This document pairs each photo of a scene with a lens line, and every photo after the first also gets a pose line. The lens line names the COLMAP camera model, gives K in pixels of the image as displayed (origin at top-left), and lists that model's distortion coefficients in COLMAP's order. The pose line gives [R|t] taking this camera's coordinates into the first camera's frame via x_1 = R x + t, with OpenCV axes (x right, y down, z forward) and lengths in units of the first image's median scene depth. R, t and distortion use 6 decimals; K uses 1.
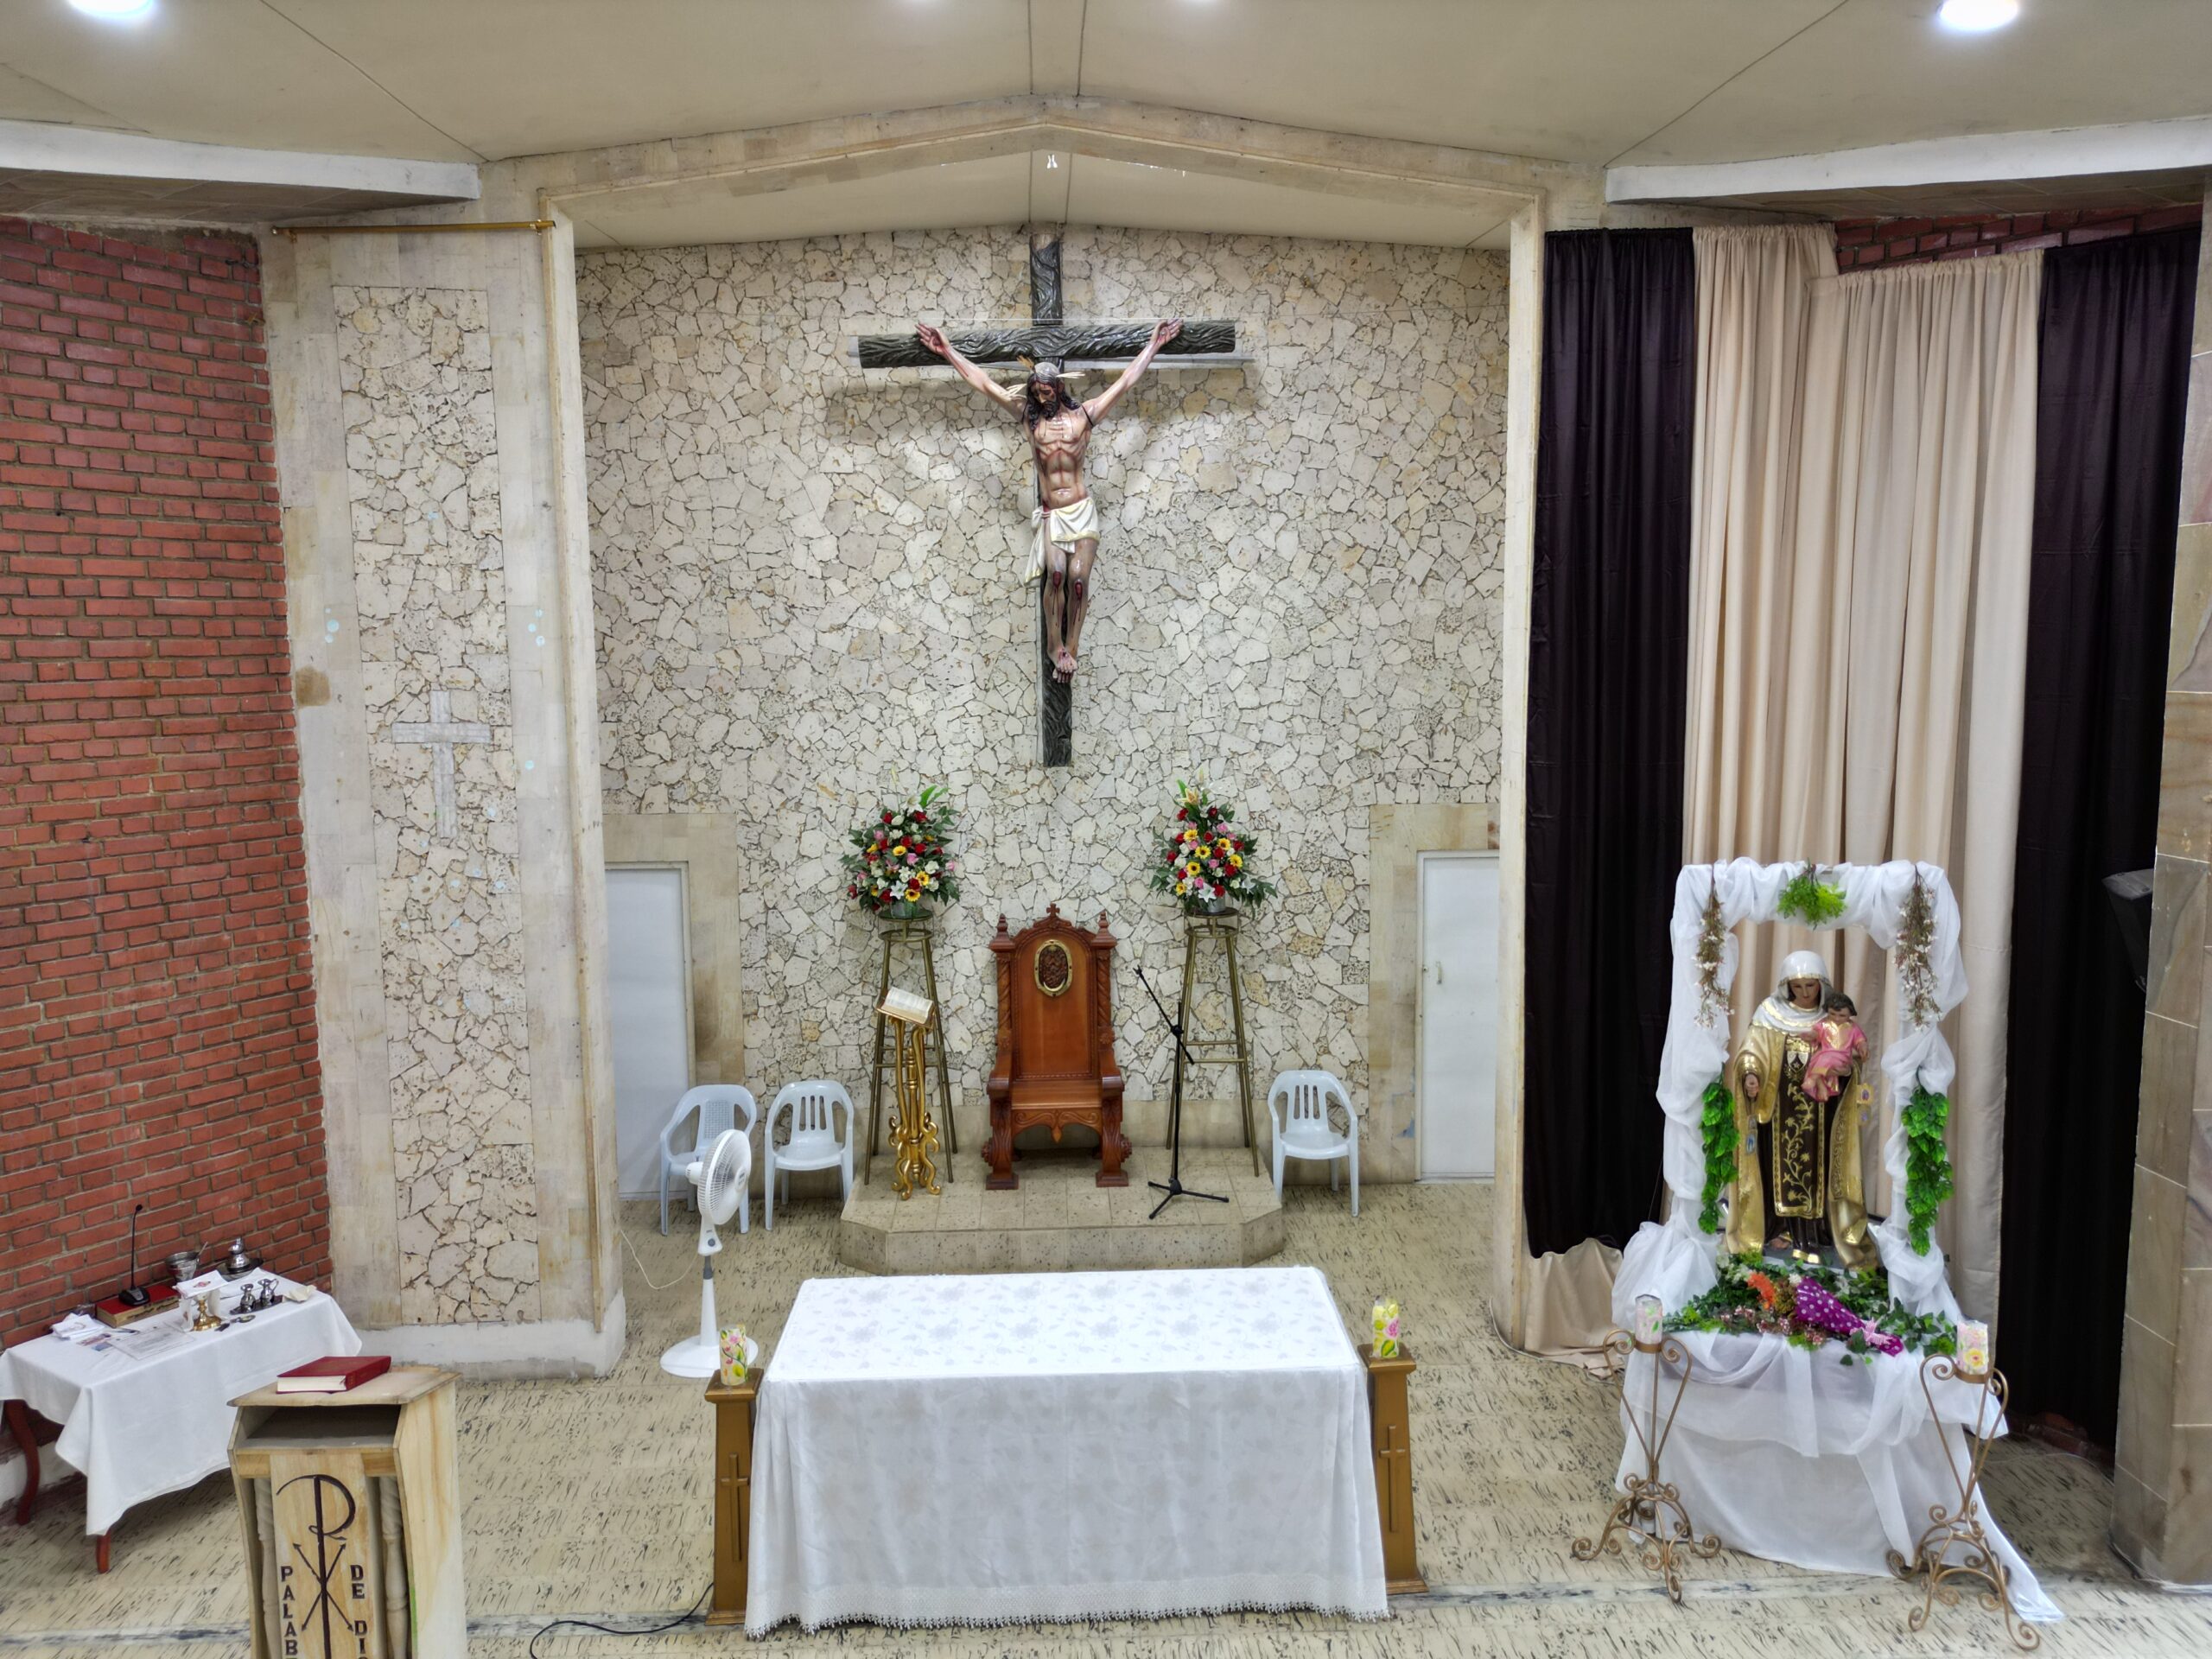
lens RADIAL K [[1524.2, 0, 1098.9], [0, 1524.2, 814.2], [0, 0, 1]] dist [0.029125, -0.004954]
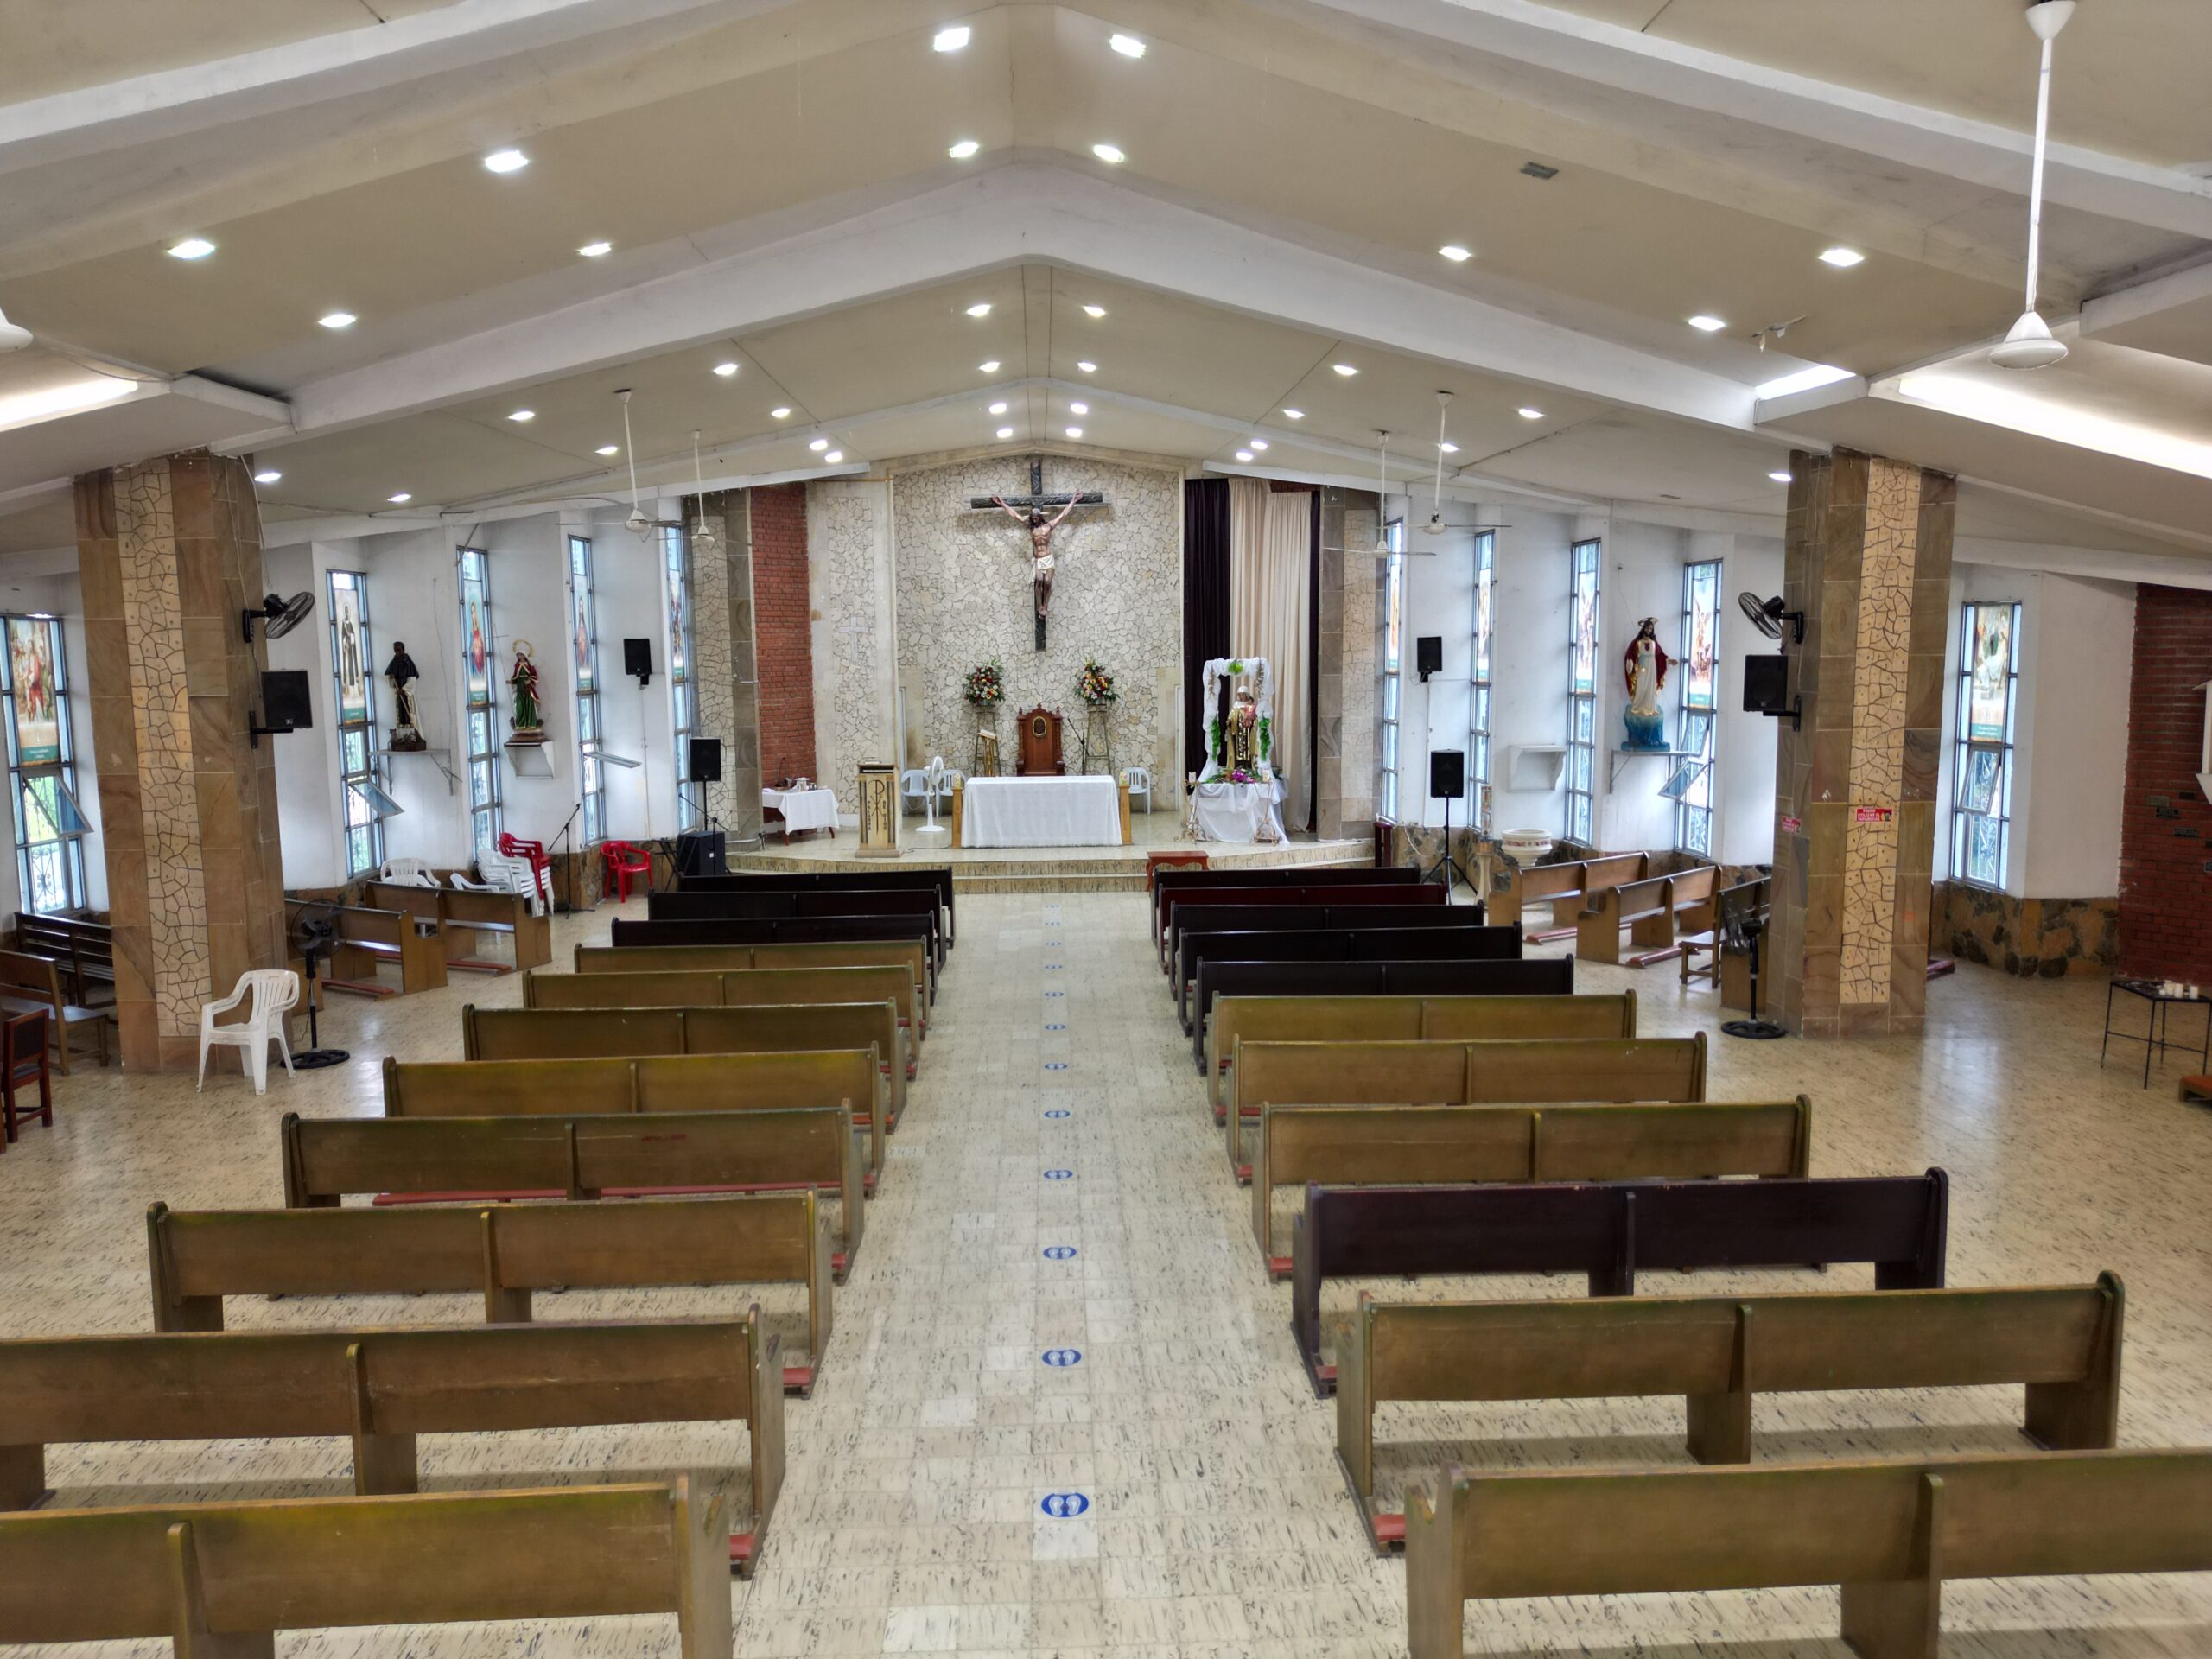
lens RADIAL K [[1524.2, 0, 1112.8], [0, 1524.2, 842.9], [0, 0, 1]] dist [0.029125, -0.004954]
pose [[0.999936, -0.000469, 0.011312, 0.072108], [0.000262, 0.999833, 0.018289, 0.266107], [-0.011318, -0.018285, 0.999769, -1.771576]]
